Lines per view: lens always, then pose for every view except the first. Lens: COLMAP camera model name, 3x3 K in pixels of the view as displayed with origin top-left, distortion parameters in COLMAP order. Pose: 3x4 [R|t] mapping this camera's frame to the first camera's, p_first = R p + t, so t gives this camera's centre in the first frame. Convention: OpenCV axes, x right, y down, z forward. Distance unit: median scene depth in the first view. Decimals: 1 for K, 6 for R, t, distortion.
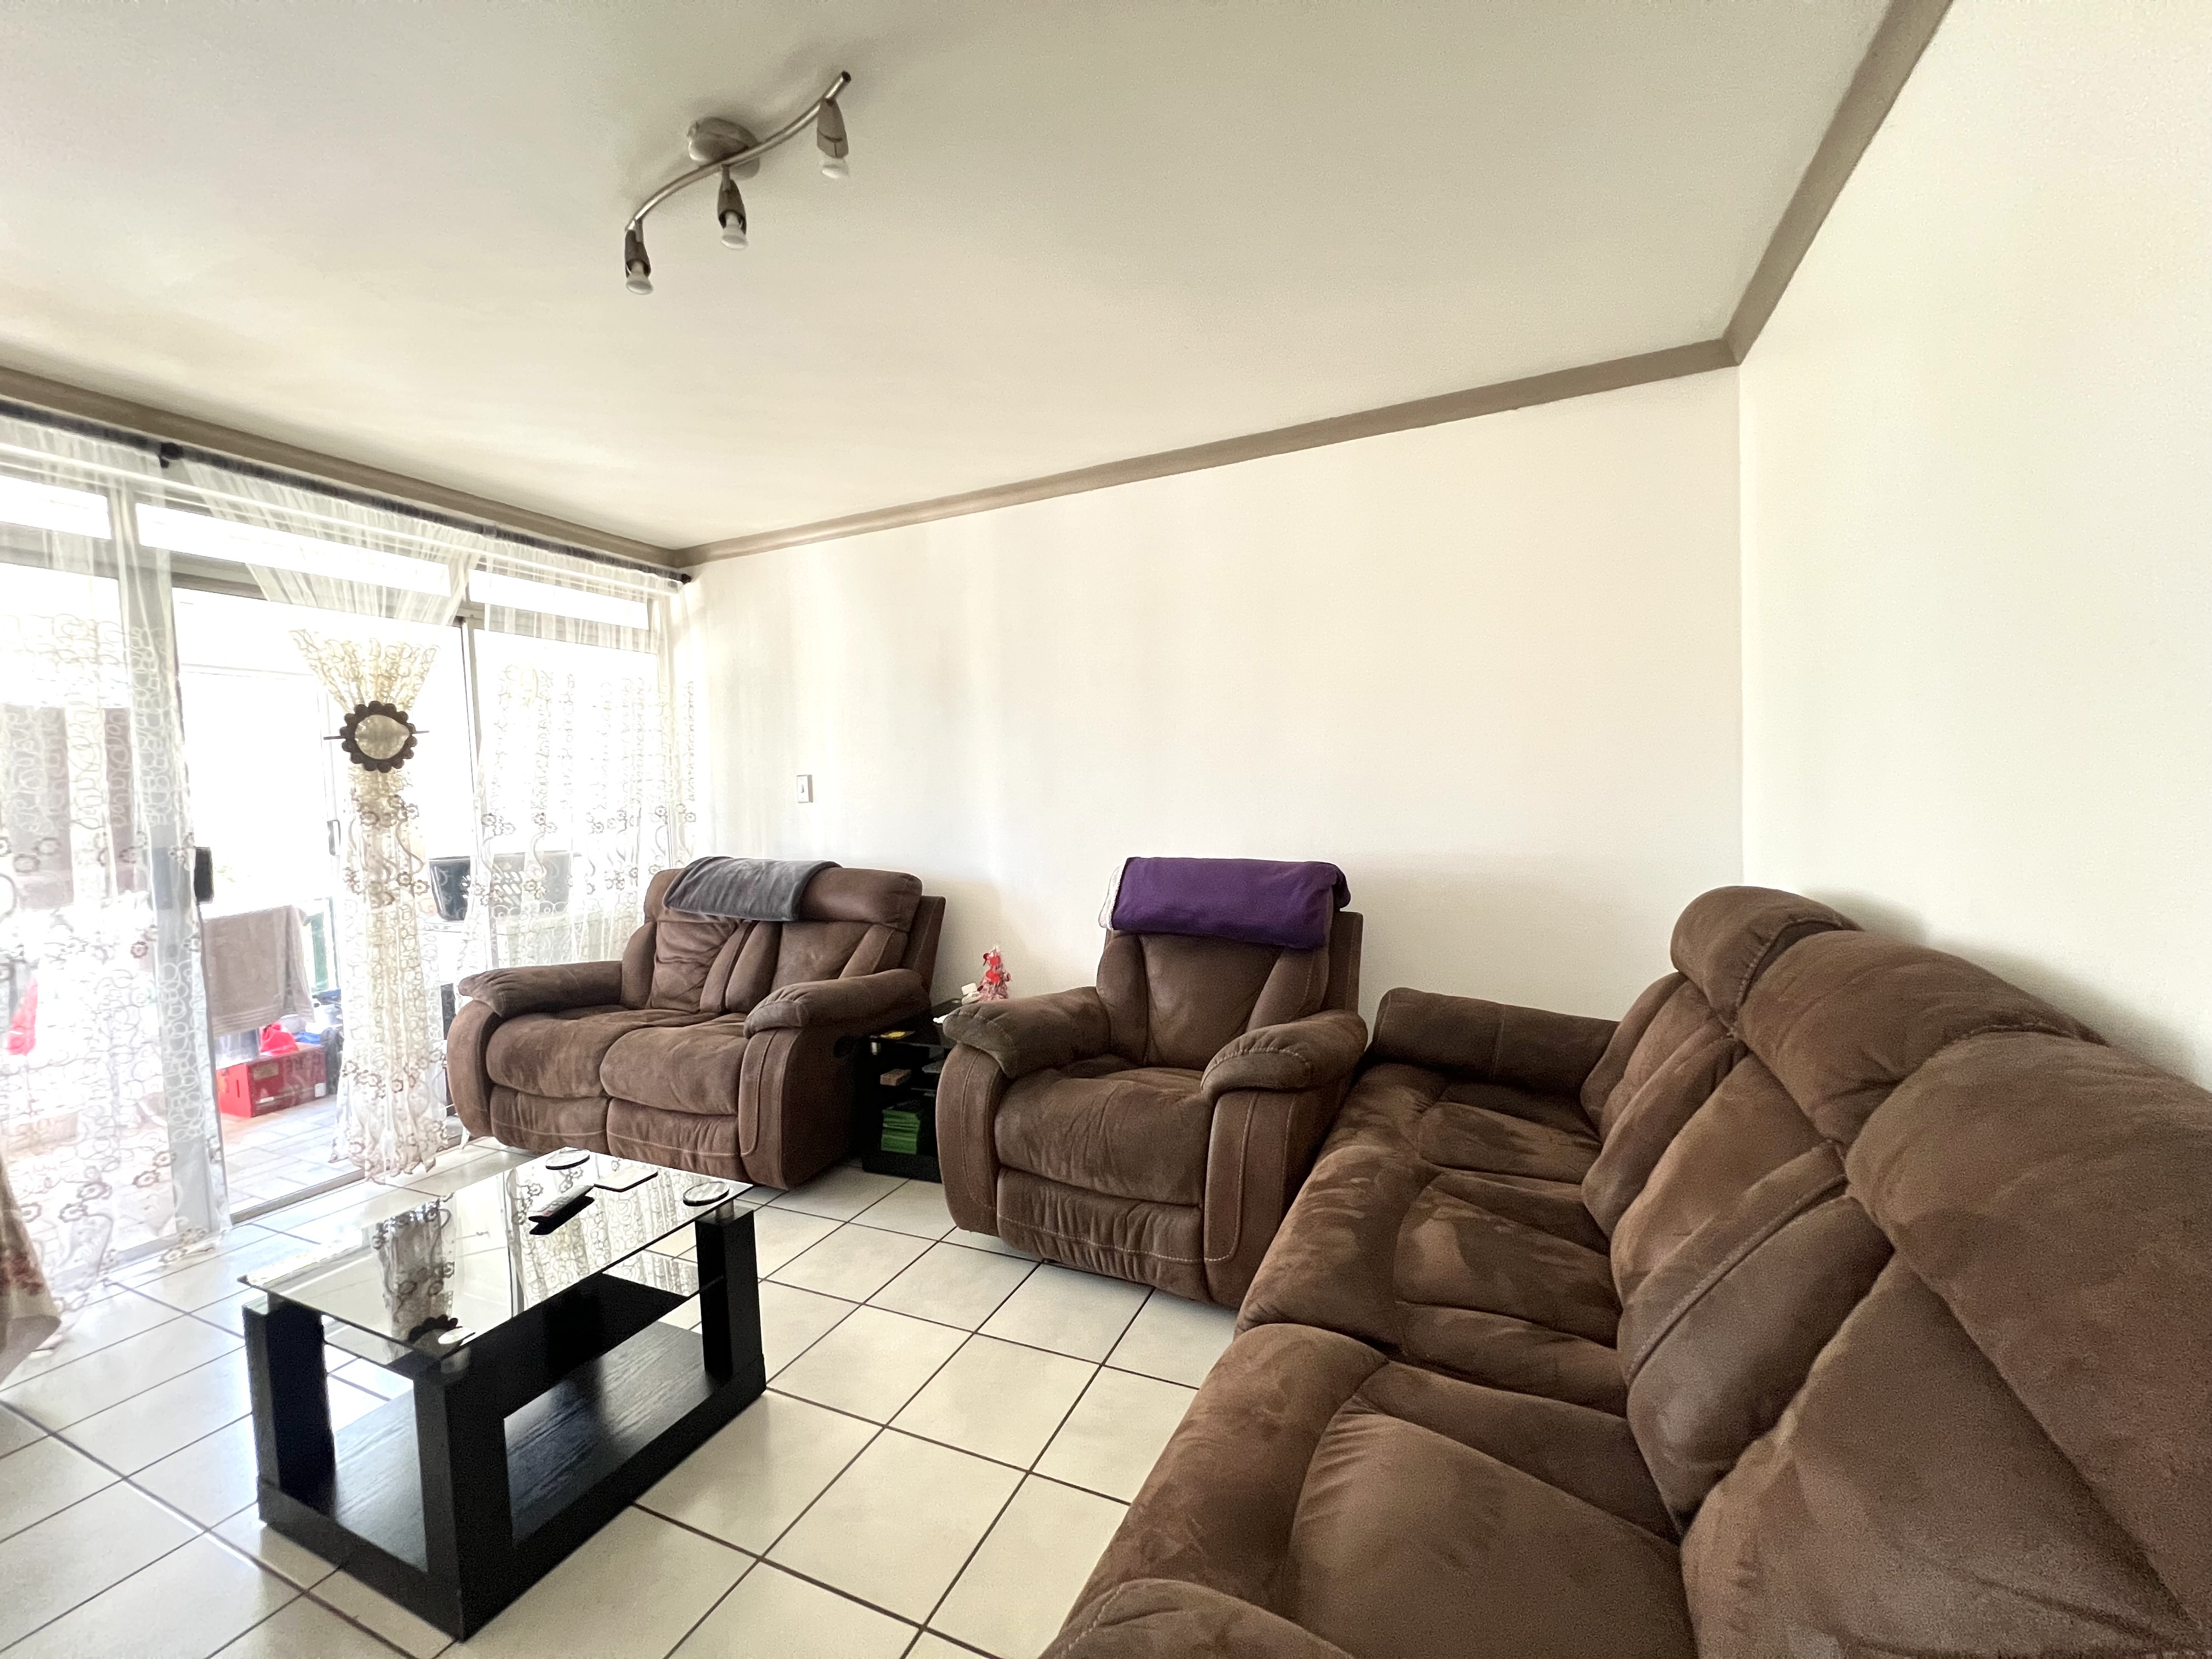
lens RADIAL K [[884.4, 0, 1108.2], [0, 884.4, 830.1], [0, 0, 1]] dist [-0.002949, 0.000971]
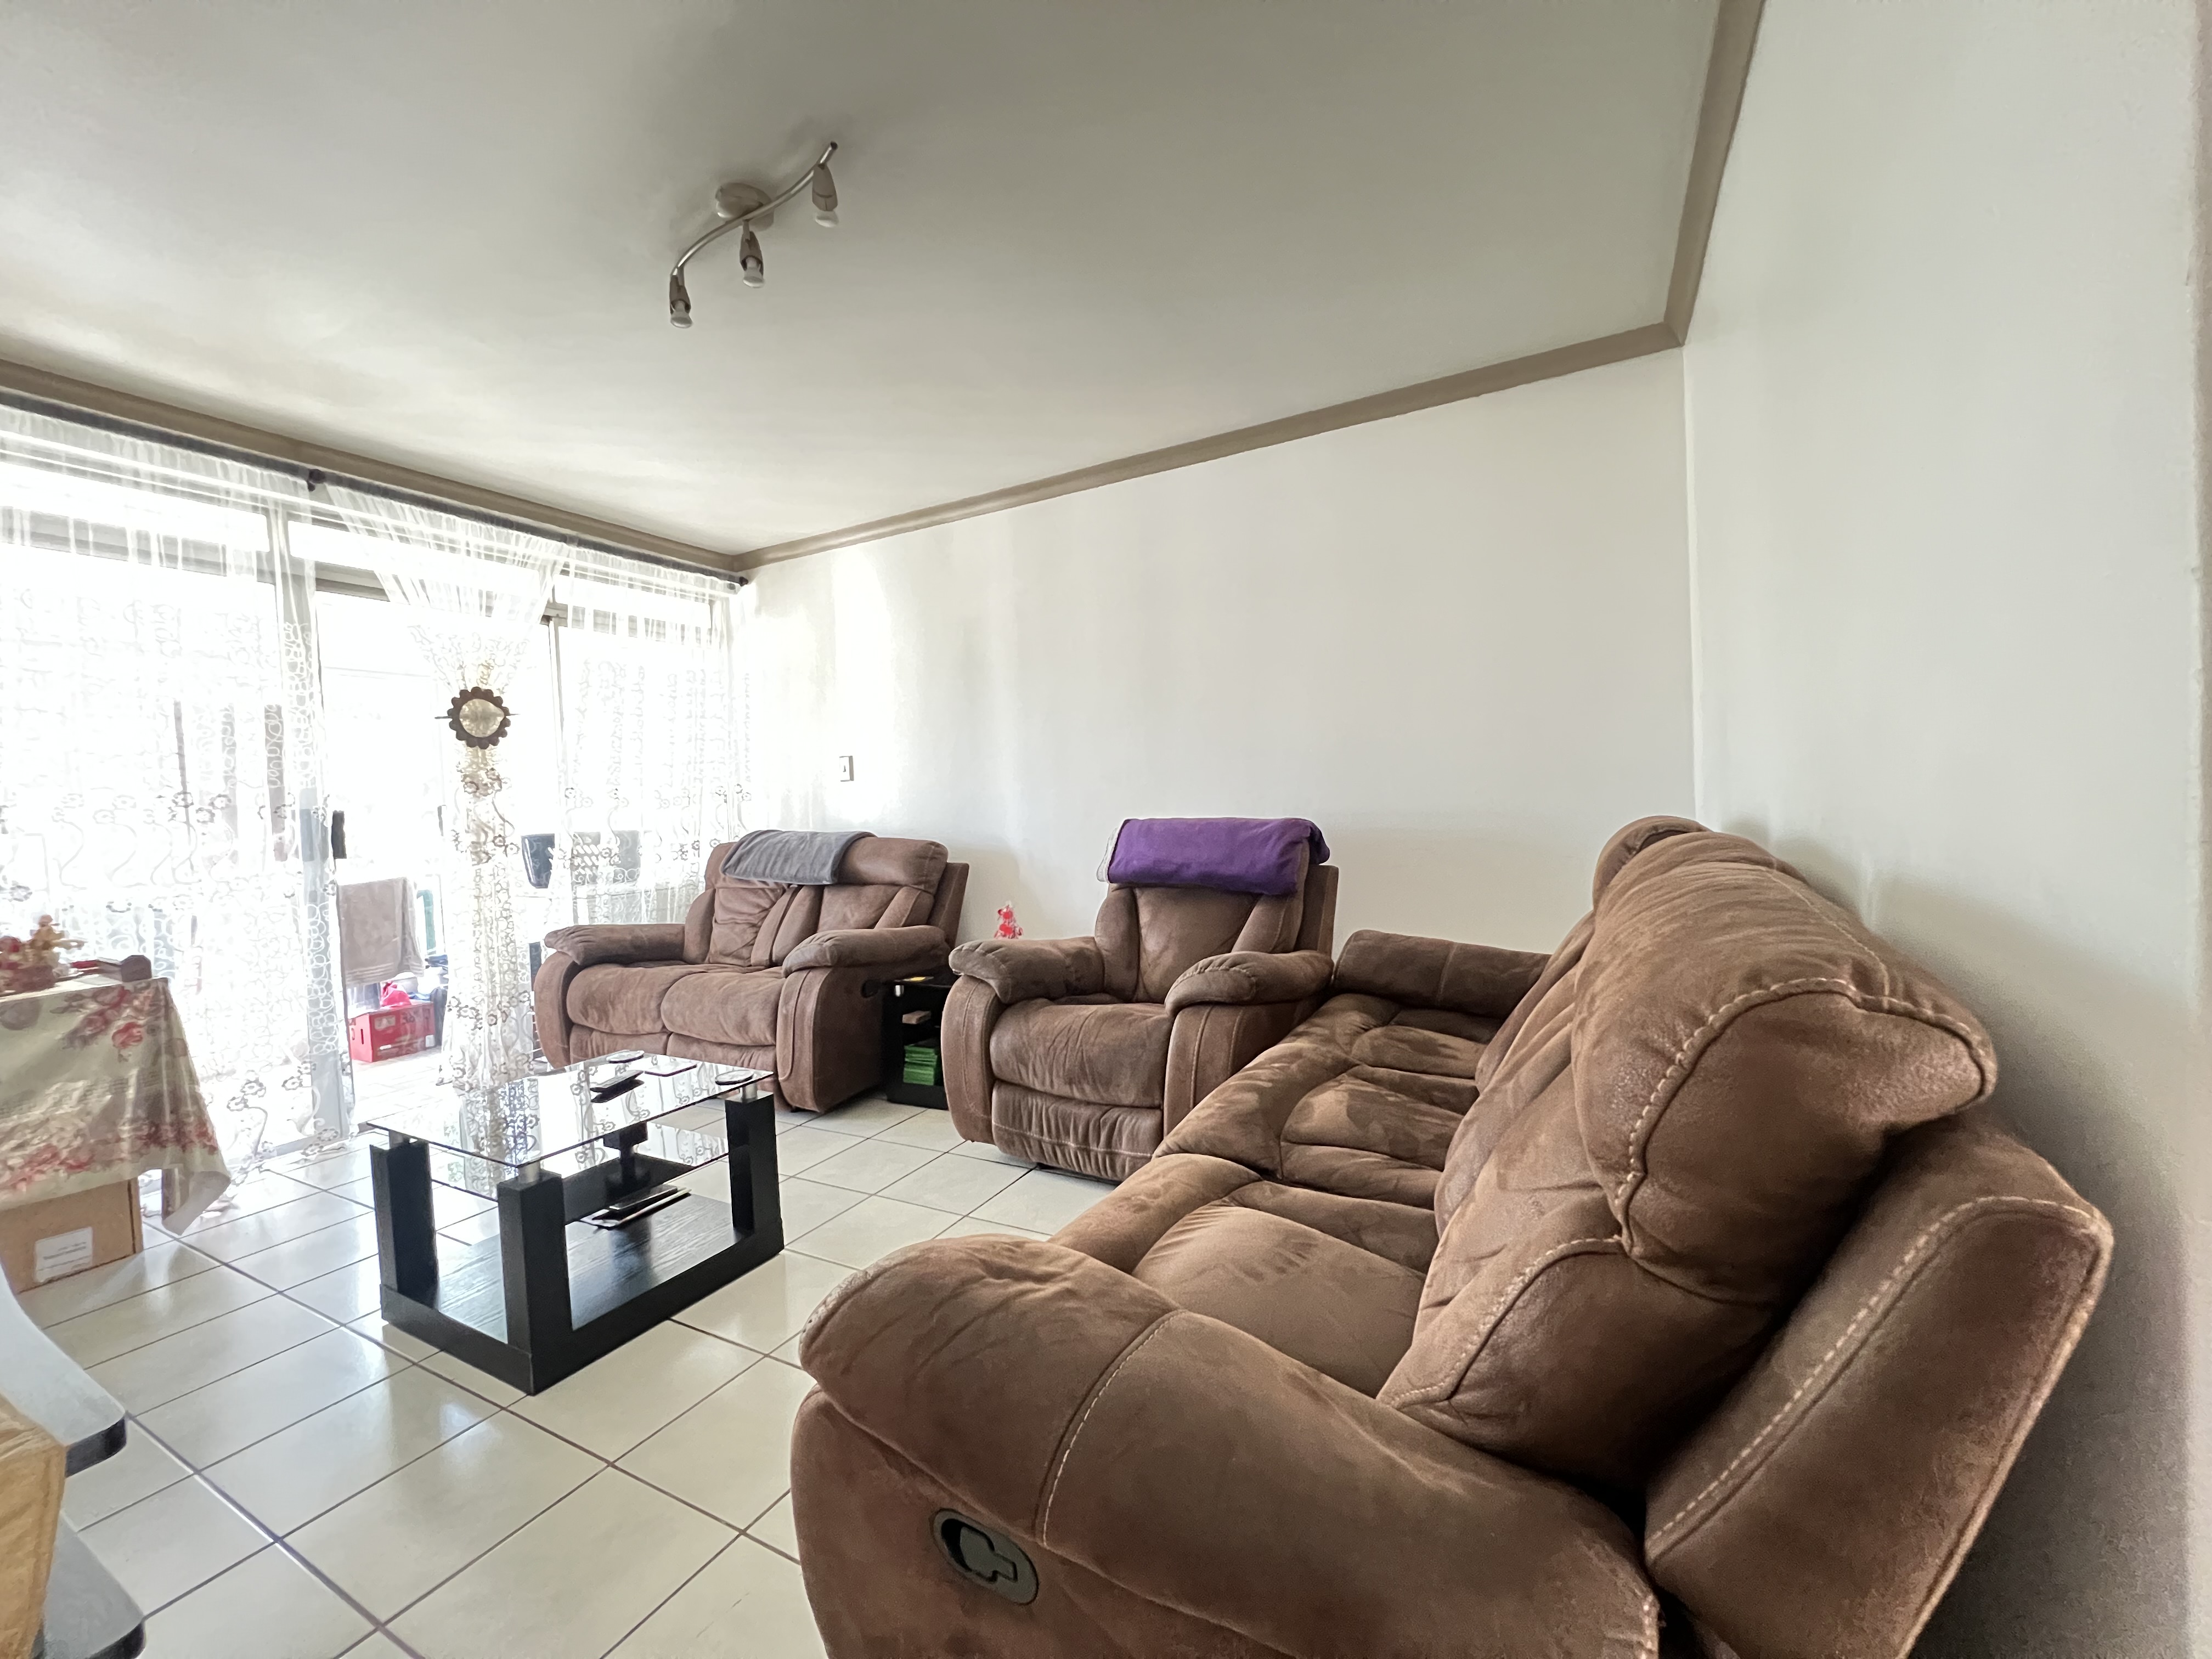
lens RADIAL K [[884.4, 0, 1107.0], [0, 884.4, 829.4], [0, 0, 1]] dist [-0.002949, 0.000971]
pose [[0.997123, -0.003801, -0.075711, 0.096291], [0.002873, 0.999919, -0.012363, 0.066826], [0.075752, 0.012110, 0.997053, -0.106747]]
